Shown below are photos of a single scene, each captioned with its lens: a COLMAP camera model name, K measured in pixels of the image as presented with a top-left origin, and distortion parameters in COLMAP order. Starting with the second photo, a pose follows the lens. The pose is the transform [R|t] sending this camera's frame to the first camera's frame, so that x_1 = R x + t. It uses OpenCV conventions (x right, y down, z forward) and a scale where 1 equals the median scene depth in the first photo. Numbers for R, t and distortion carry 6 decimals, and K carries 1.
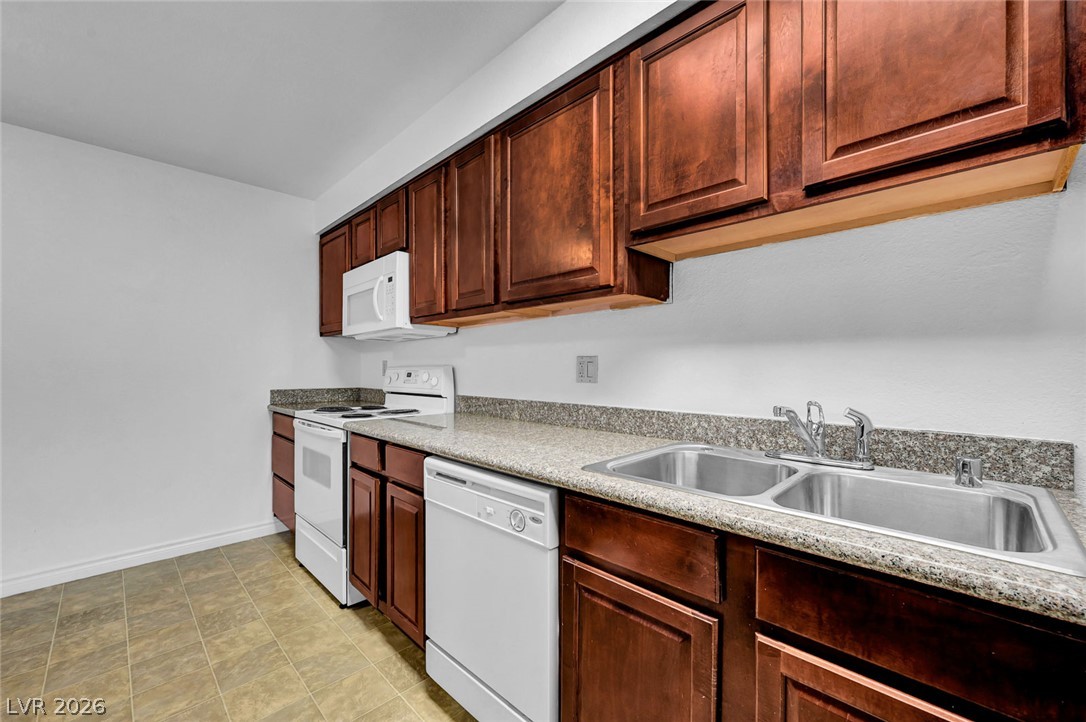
lens RADIAL K [[435.6, 0, 545.8], [0, 435.6, 370.1], [0, 0, 1]] dist [-0.001658, -0.000038]
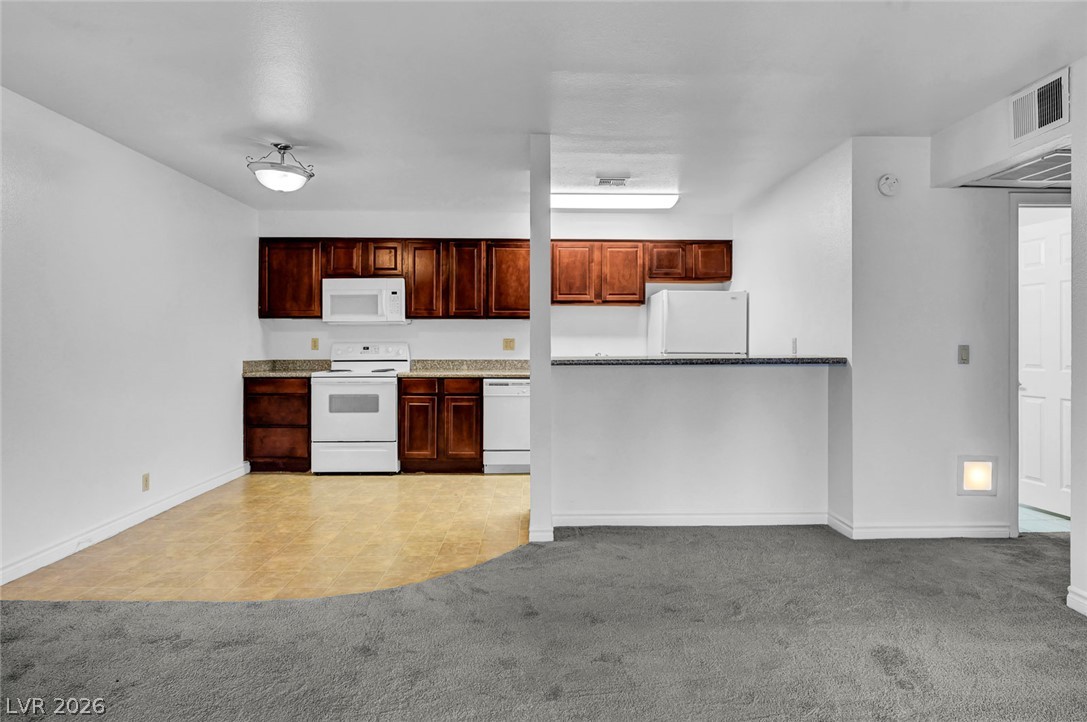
lens RADIAL K [[634.0, 0, 544.4], [0, 634.0, 343.5], [0, 0, 1]] dist [0.000092, -0.000163]
pose [[0.697838, 0.000774, 0.716255, -2.443904], [0.002579, 0.999990, -0.003593, 0.006035], [-0.716251, 0.004355, 0.697829, -1.671406]]
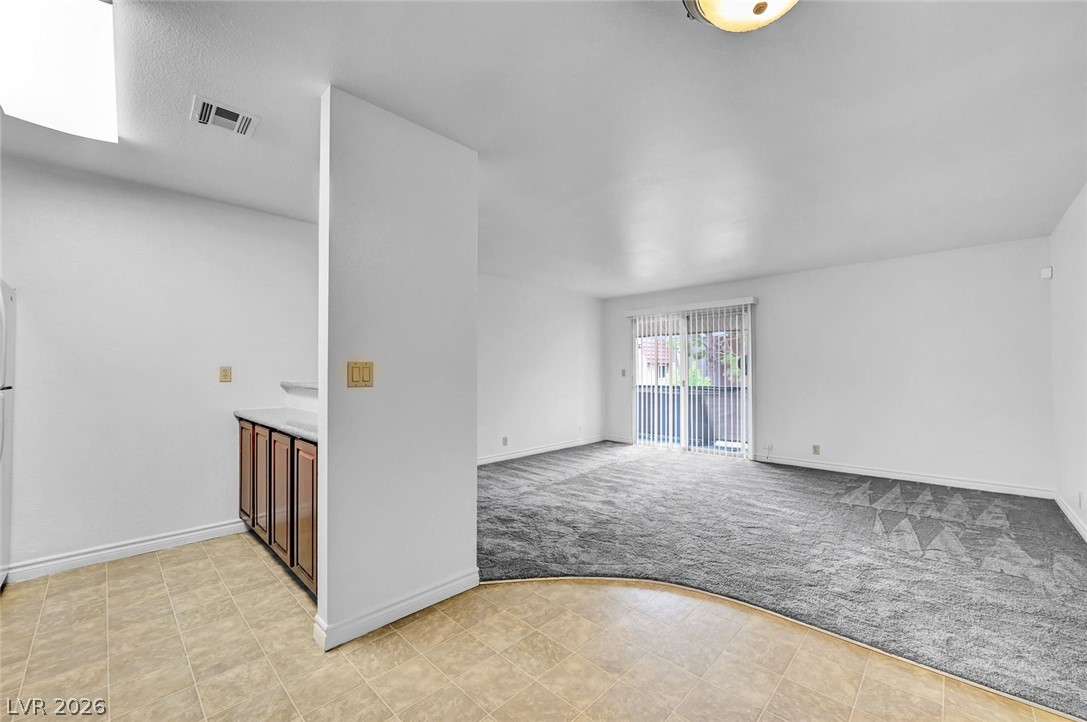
lens RADIAL K [[425.4, 0, 547.3], [0, 425.4, 366.0], [0, 0, 1]] dist [-0.002446, 0.000085]
pose [[-0.999850, -0.000356, -0.017317, -1.091279], [-0.000186, 0.999952, -0.009824, -0.008832], [0.017319, -0.009820, -0.999802, 1.337741]]
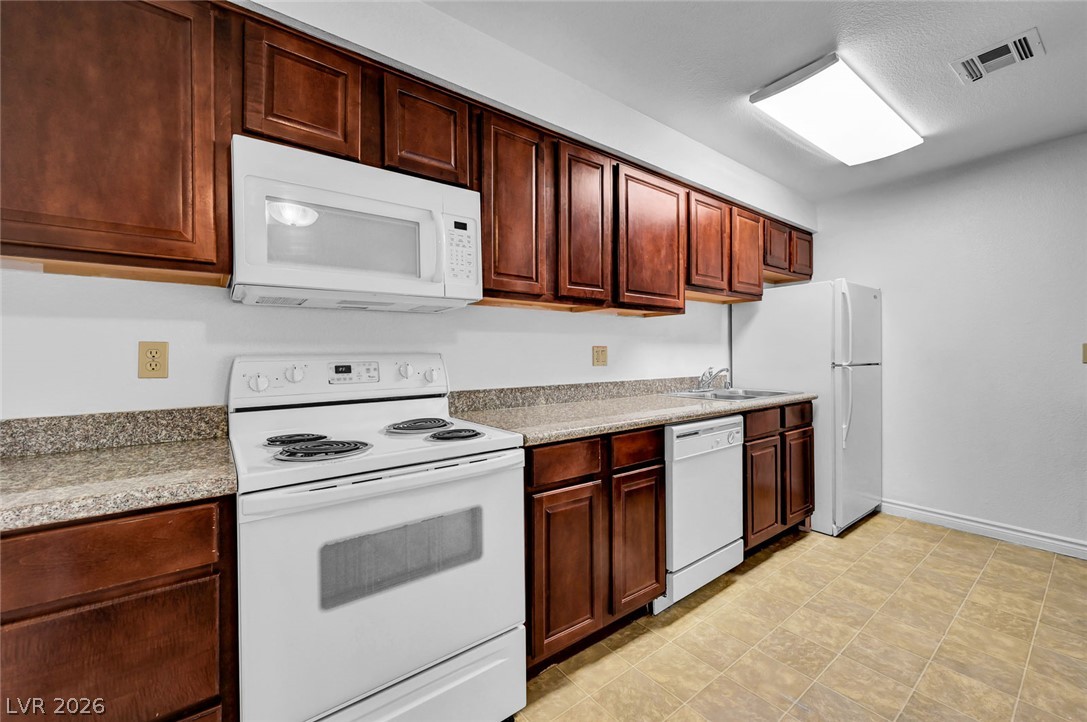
lens RADIAL K [[432.8, 0, 549.4], [0, 432.8, 355.8], [0, 0, 1]] dist [-0.000788, 0.000275]
pose [[0.130727, -0.002983, 0.991414, -1.403384], [0.012600, 0.999920, 0.001347, -0.007316], [-0.991338, 0.012315, 0.130754, 1.082335]]
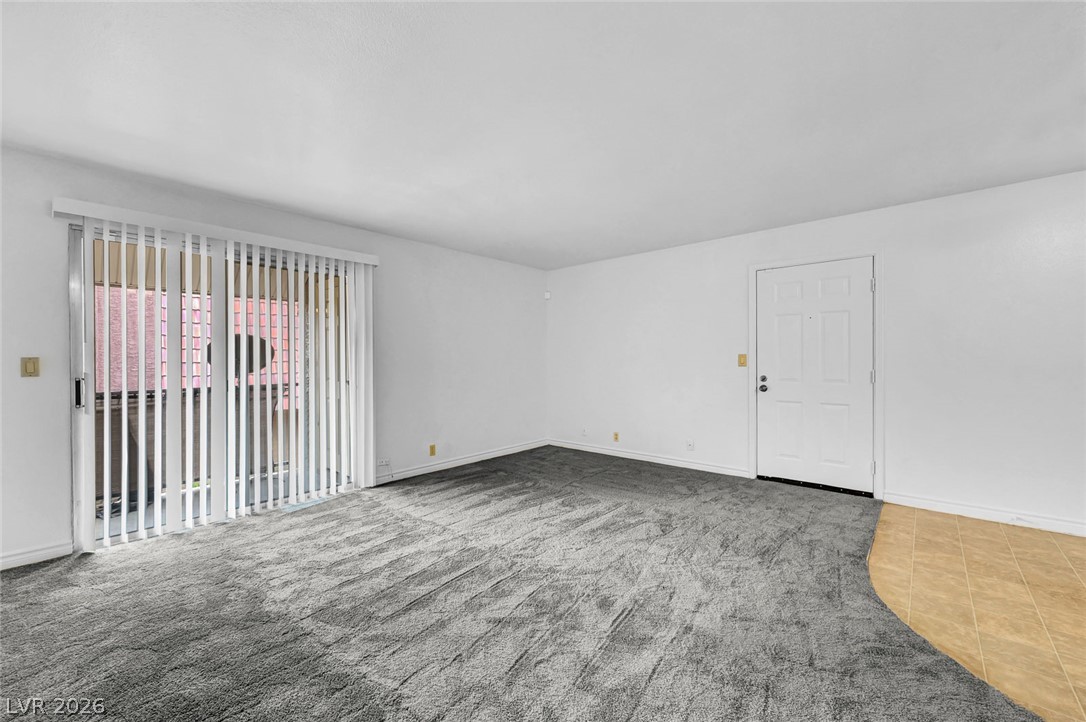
lens RADIAL K [[431.7, 0, 546.8], [0, 431.7, 360.9], [0, 0, 1]] dist [-0.002673, 0.000002]
pose [[0.058507, -0.001505, -0.998286, -0.308926], [0.000375, 0.999999, -0.001486, 0.002364], [0.998287, -0.000288, 0.058507, -1.127568]]
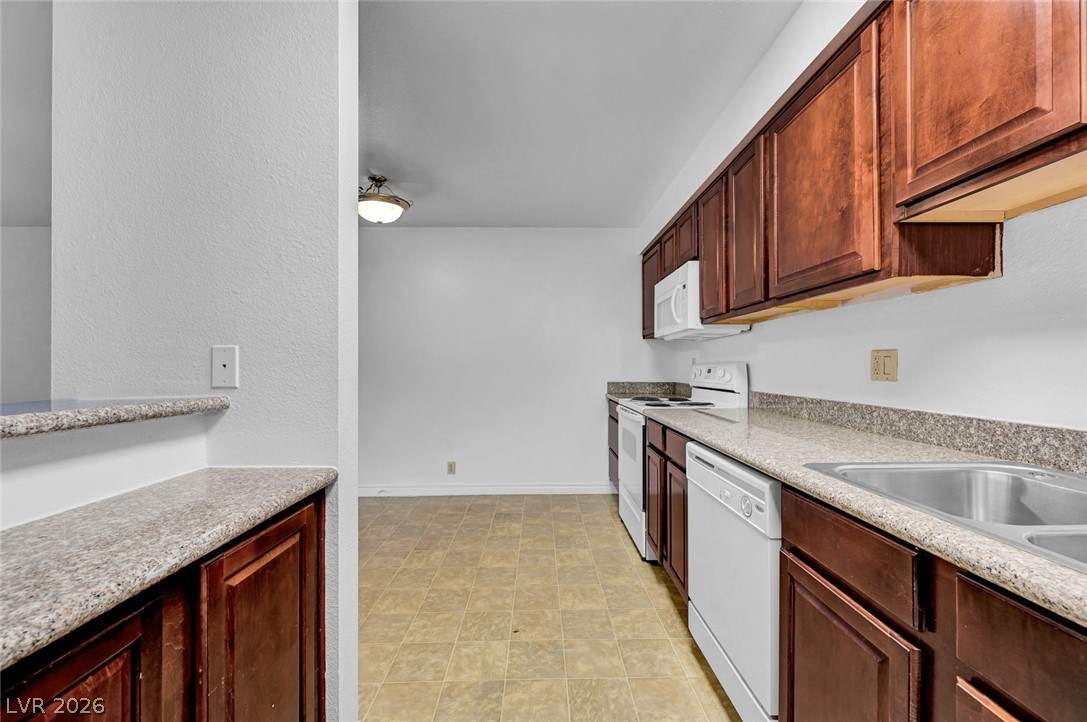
lens RADIAL K [[427.5, 0, 545.8], [0, 427.5, 365.6], [0, 0, 1]] dist [-0.001647, 0.000156]
pose [[0.715510, -0.002476, -0.698598, 0.226222], [0.000093, 0.999994, -0.003449, 0.002318], [0.698603, 0.002403, 0.715506, -0.068981]]
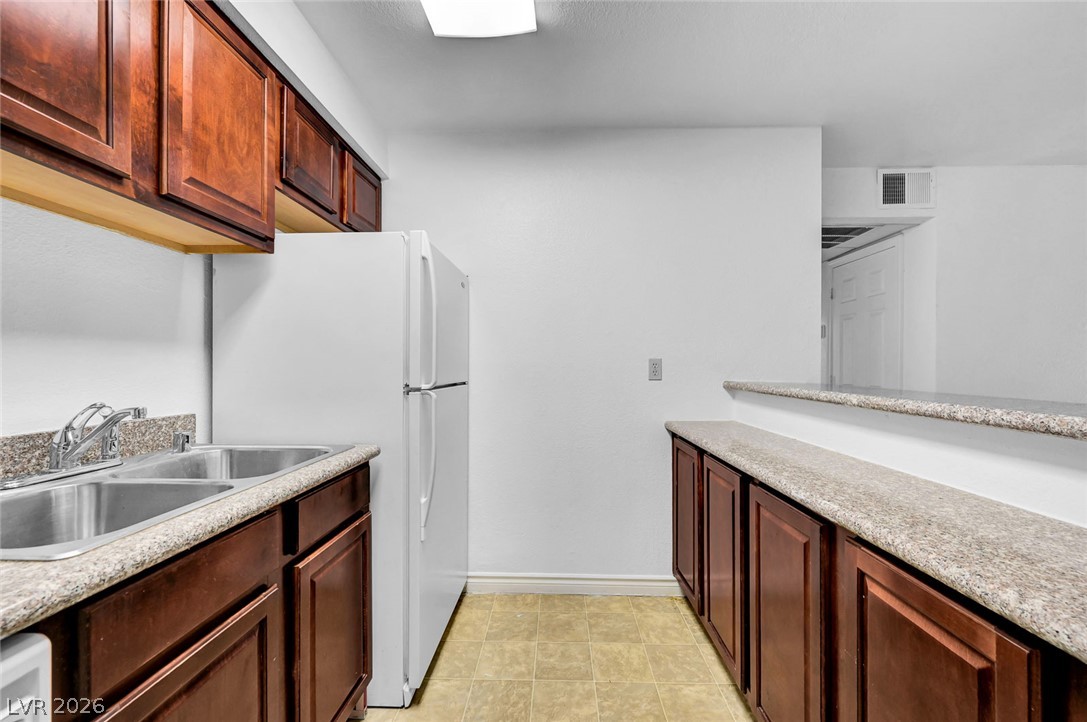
lens RADIAL K [[427.5, 0, 545.8], [0, 427.5, 365.6], [0, 0, 1]] dist [-0.001647, 0.000156]
pose [[-0.683576, 0.001720, 0.729877, -0.456964], [0.002832, 0.999996, 0.000296, -0.003104], [-0.729874, 0.002269, -0.683578, 0.614126]]
